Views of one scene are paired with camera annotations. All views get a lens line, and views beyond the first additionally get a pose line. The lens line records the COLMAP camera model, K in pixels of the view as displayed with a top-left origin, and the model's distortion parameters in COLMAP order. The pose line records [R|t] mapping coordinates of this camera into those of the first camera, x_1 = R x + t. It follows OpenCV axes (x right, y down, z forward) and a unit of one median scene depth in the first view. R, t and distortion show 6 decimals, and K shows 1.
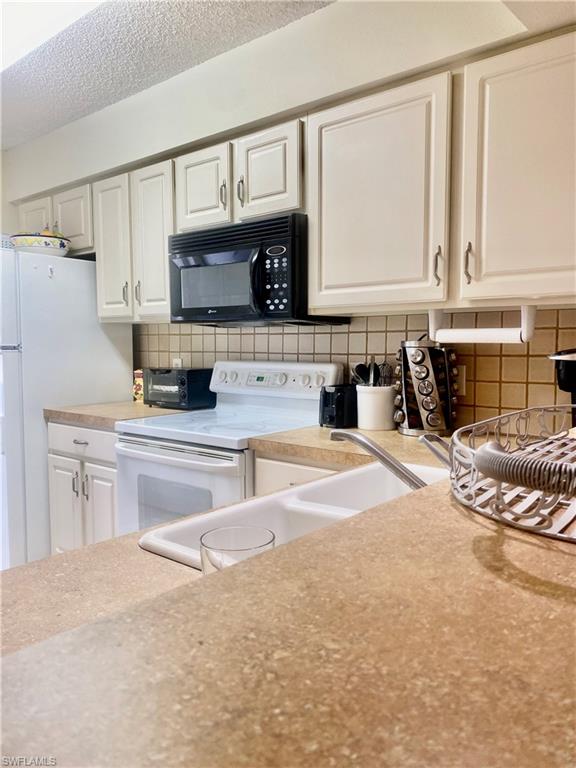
lens RADIAL K [[590.7, 0, 284.3], [0, 590.7, 386.3], [0, 0, 1]] dist [0.015202, -0.014246]
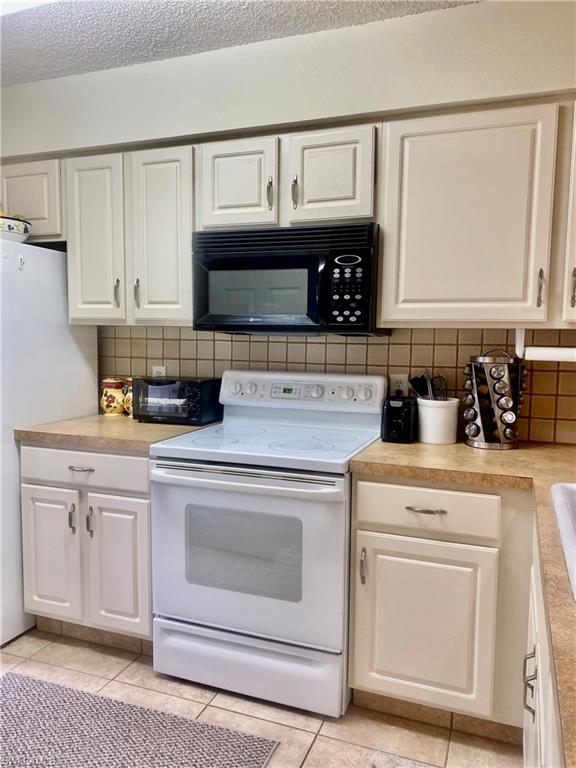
lens RADIAL K [[590.7, 0, 288.4], [0, 590.7, 382.6], [0, 0, 1]] dist [0.015202, -0.014246]
pose [[0.944476, -0.012033, 0.328361, -0.379810], [0.008937, 0.999900, 0.010936, -0.039053], [-0.328460, -0.007395, 0.944489, 0.119878]]
